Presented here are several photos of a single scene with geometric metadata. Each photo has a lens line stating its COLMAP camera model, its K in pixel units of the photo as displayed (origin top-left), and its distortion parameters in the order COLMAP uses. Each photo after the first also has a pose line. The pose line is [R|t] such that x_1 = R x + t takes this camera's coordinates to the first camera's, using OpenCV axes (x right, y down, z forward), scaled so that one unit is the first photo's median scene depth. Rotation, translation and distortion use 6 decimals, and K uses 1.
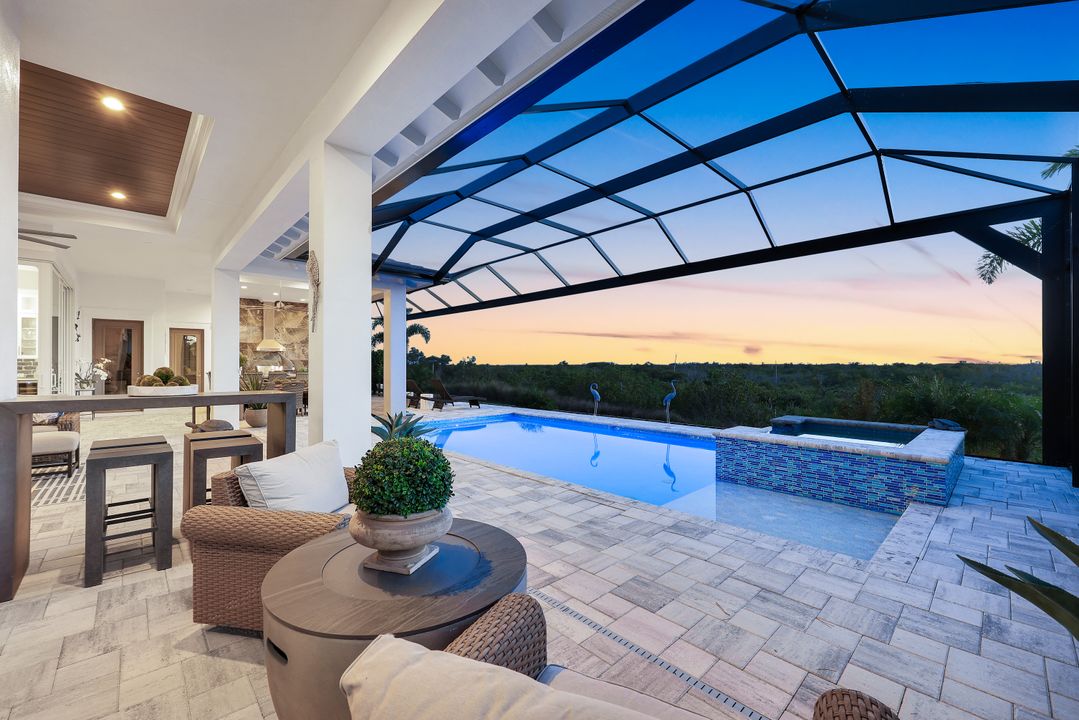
lens RADIAL K [[435.1, 0, 535.2], [0, 435.1, 363.0], [0, 0, 1]] dist [-0.001459, -0.000012]
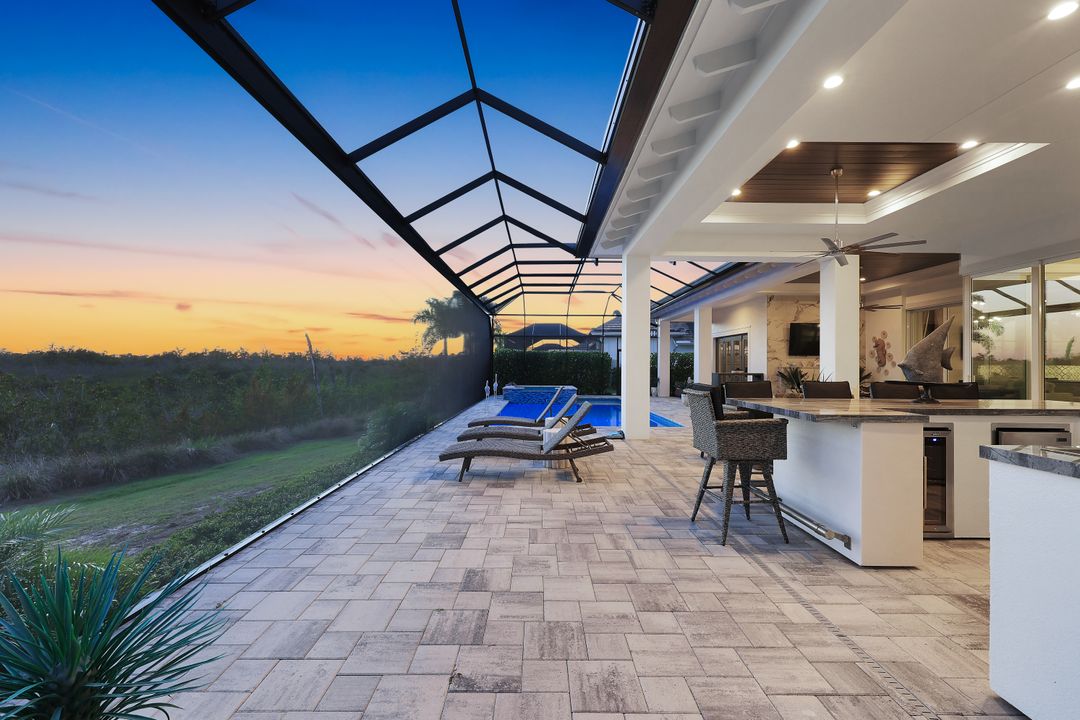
lens RADIAL K [[437.6, 0, 545.0], [0, 437.6, 363.8], [0, 0, 1]] dist [-0.000822, -0.000097]
pose [[-0.739371, -0.000285, 0.673298, -1.129777], [-0.013007, 0.999819, -0.013861, 0.026147], [-0.673173, -0.019006, -0.739241, 2.687143]]
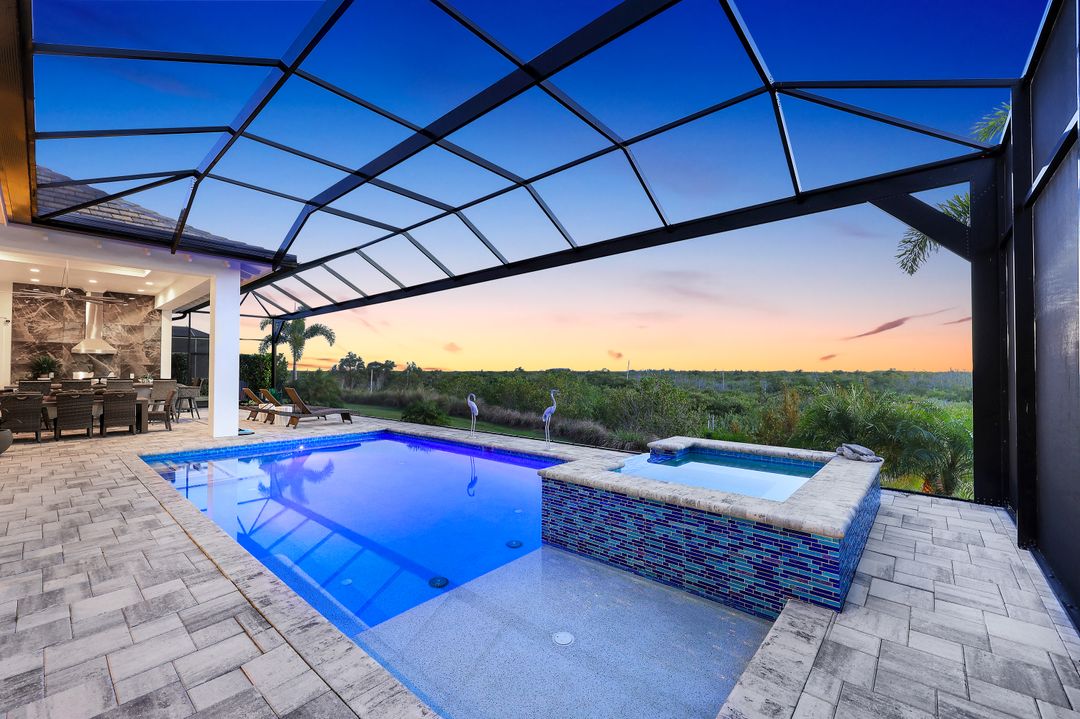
lens RADIAL K [[441.4, 0, 537.7], [0, 441.4, 364.0], [0, 0, 1]] dist [0.000735, -0.000261]
pose [[0.995045, 0.003889, 0.099354, 0.274127], [-0.002679, 0.999921, -0.012312, 0.001026], [-0.099394, 0.011985, 0.994976, 0.253309]]
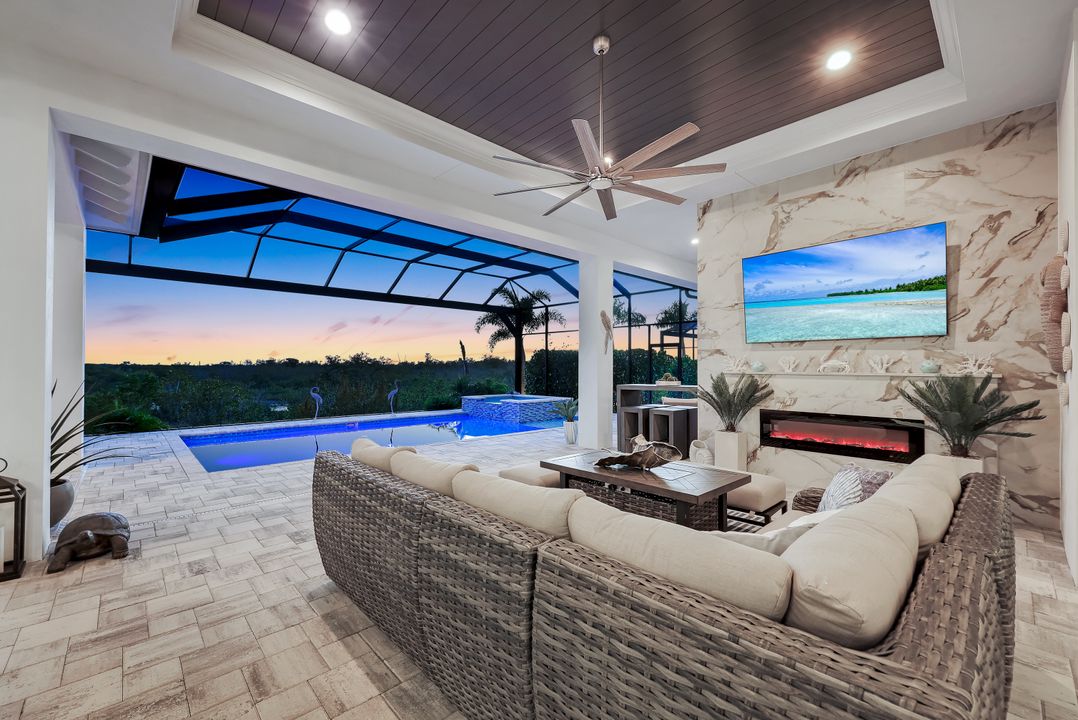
lens RADIAL K [[442.3, 0, 539.0], [0, 442.3, 360.0], [0, 0, 1]] dist [0.001431, 0.000092]
pose [[-0.003983, 0.015885, 0.999866, -1.400097], [-0.011789, 0.999804, -0.015931, -0.008873], [-0.999923, -0.011851, -0.003795, 0.737796]]
